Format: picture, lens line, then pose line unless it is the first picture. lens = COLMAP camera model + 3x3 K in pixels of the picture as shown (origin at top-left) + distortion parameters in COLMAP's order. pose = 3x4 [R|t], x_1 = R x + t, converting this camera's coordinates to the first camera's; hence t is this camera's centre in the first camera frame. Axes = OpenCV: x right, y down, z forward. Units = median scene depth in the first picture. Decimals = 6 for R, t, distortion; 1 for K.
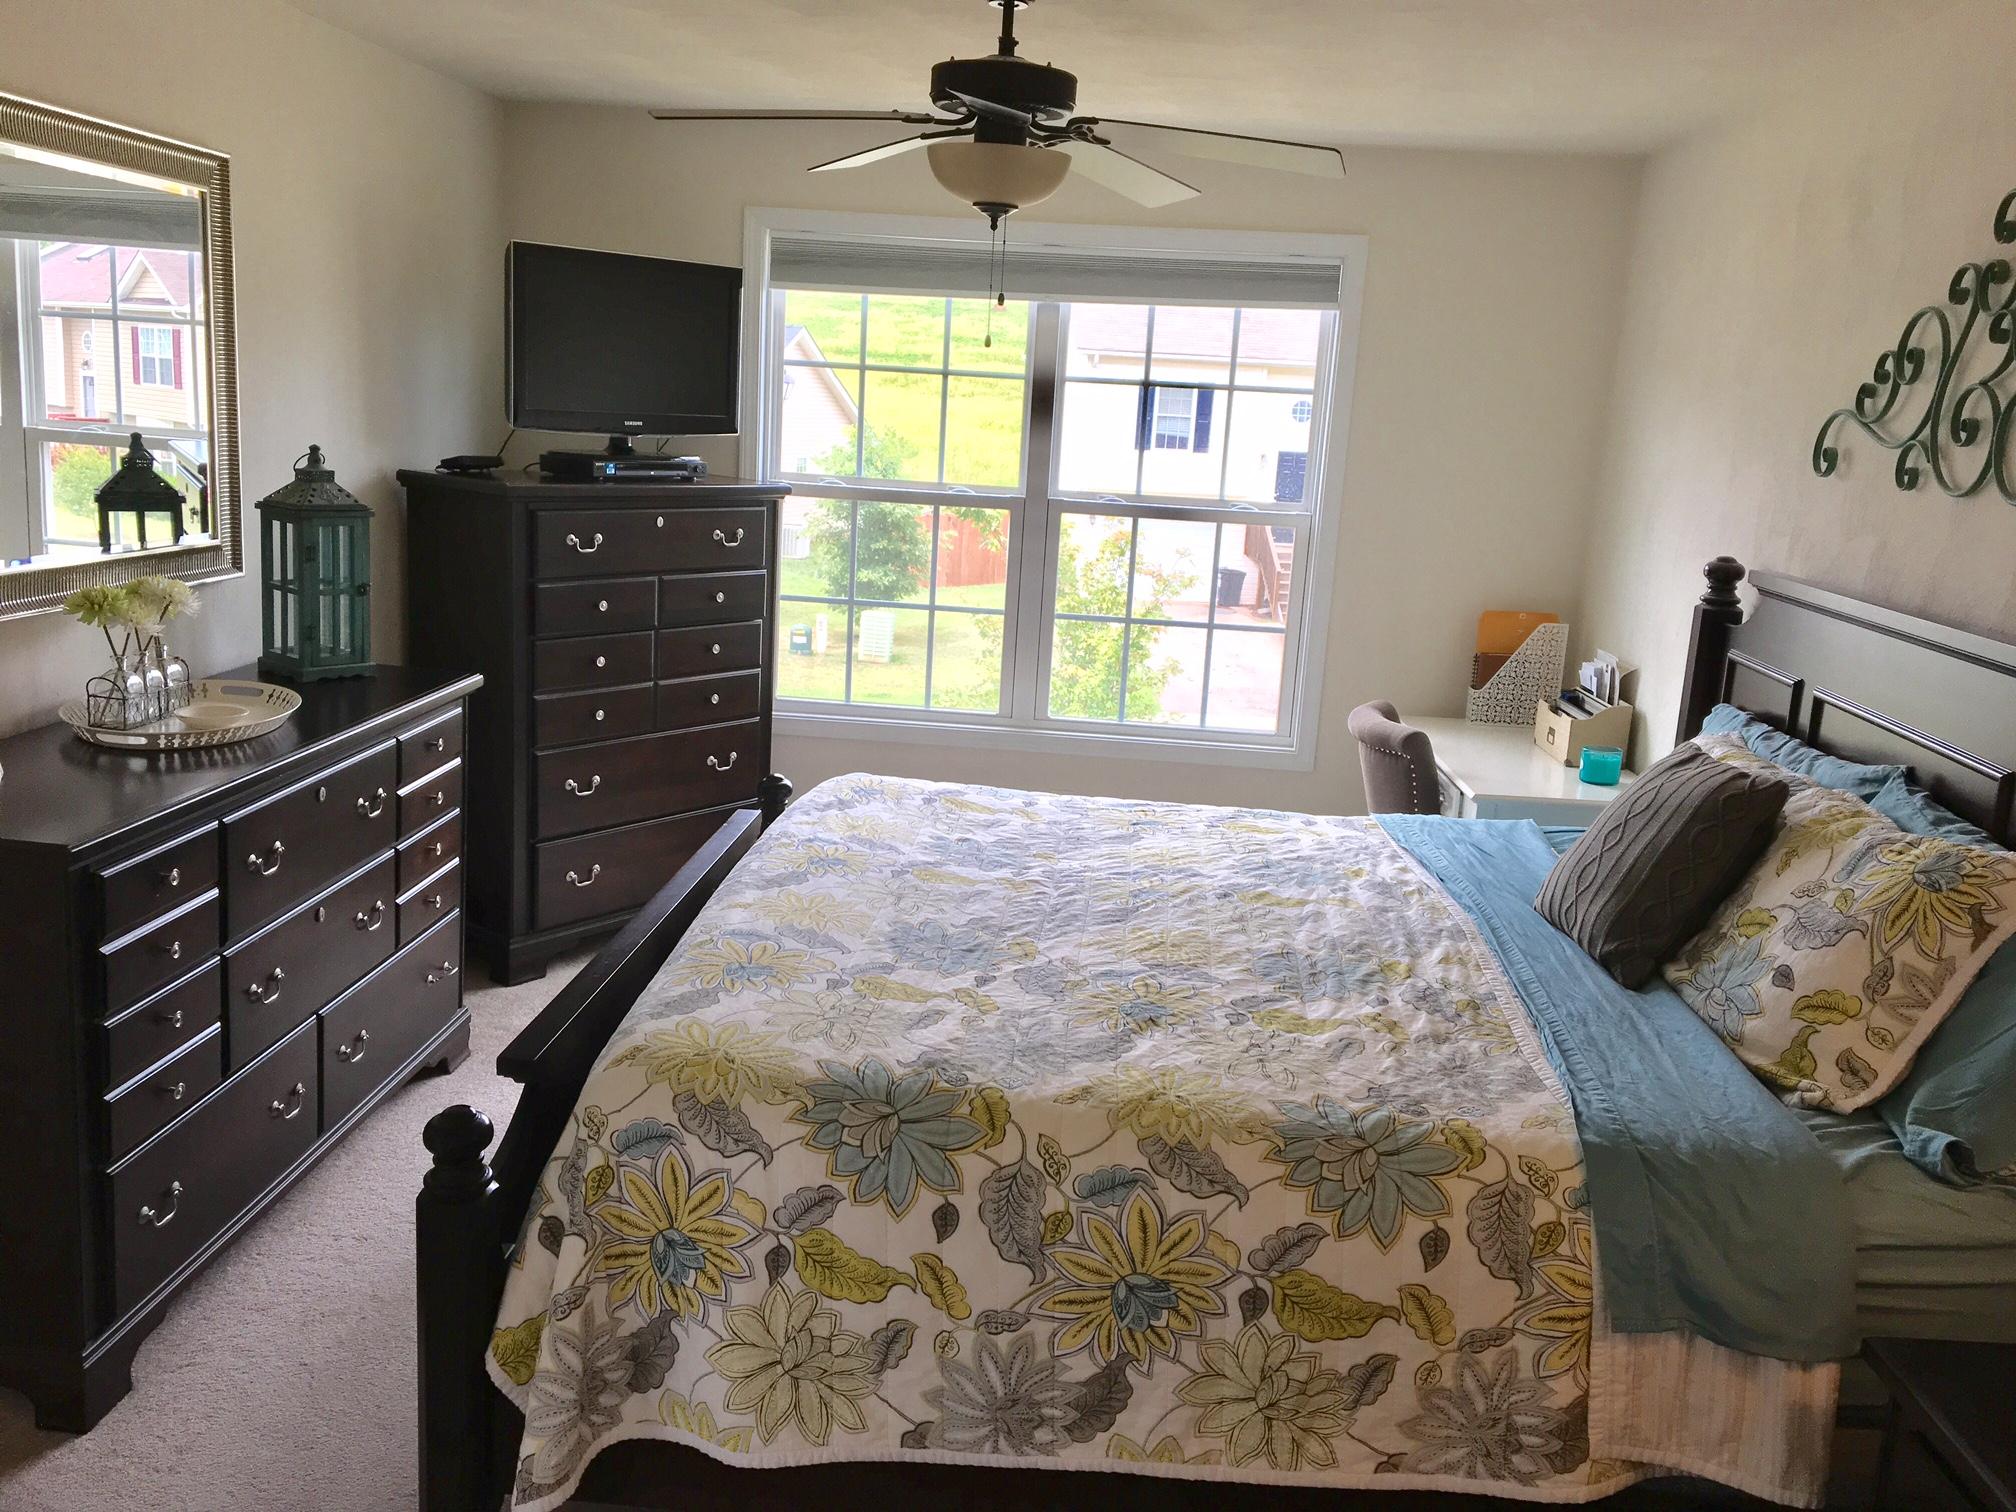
lens RADIAL K [[1714.8, 0, 967.2], [0, 1714.8, 748.1], [0, 0, 1]] dist [0.095146, -0.129460]
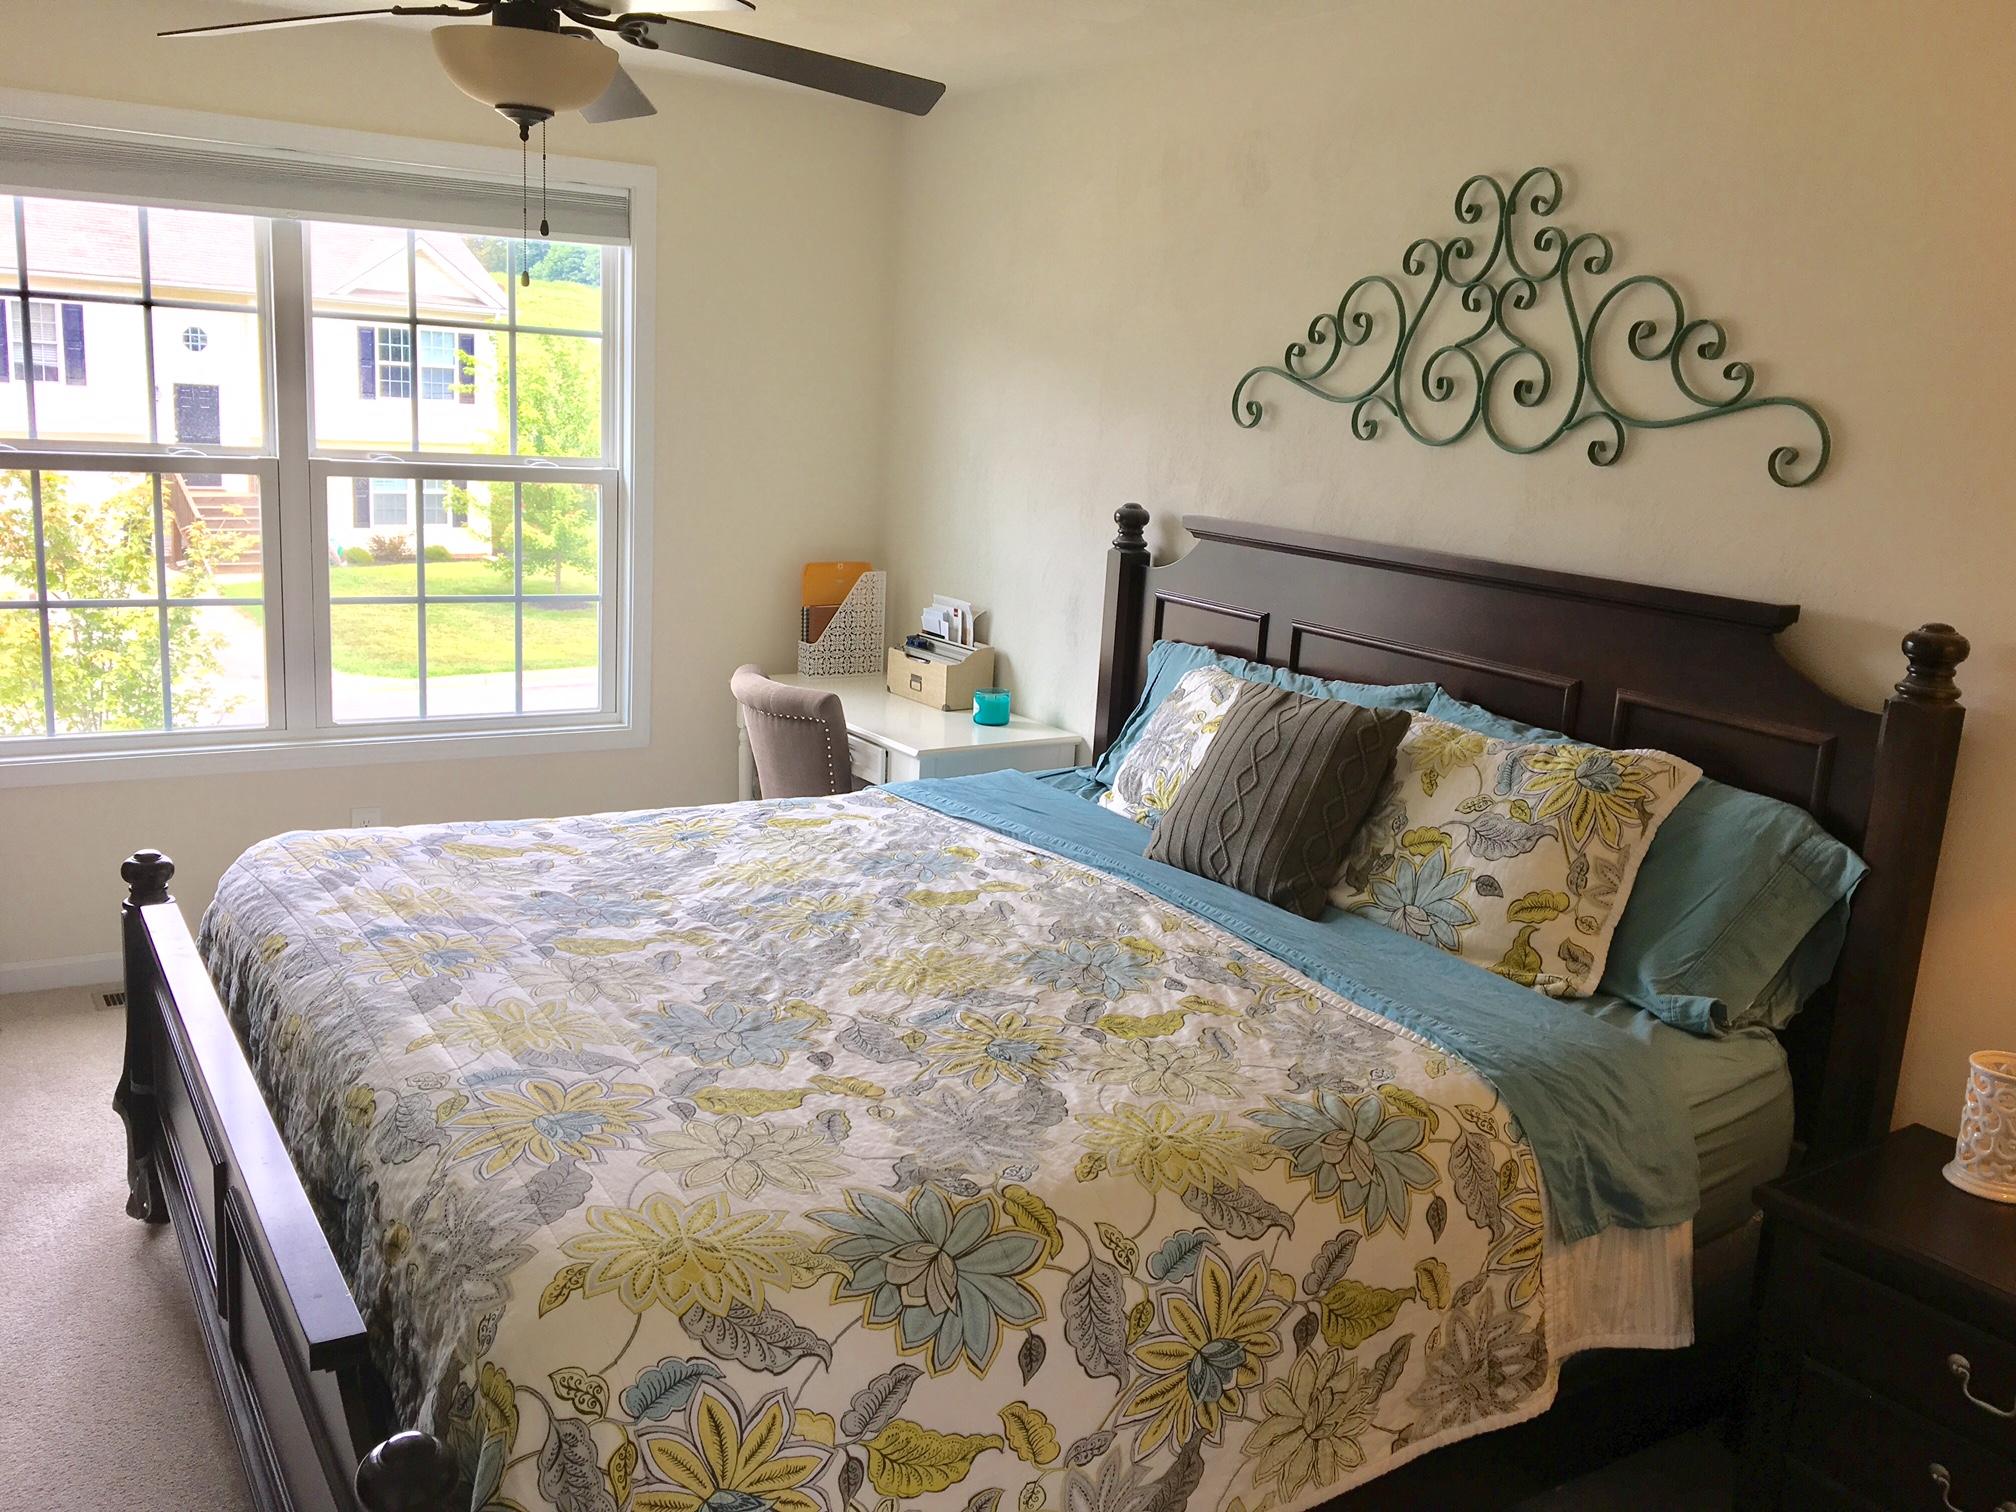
lens RADIAL K [[1714.8, 0, 1010.6], [0, 1714.8, 757.0], [0, 0, 1]] dist [0.095146, -0.129460]
pose [[0.802735, -0.136196, 0.580575, -0.404846], [0.110914, 0.990681, 0.079047, -0.071613], [-0.585931, 0.000941, 0.810361, 0.278018]]
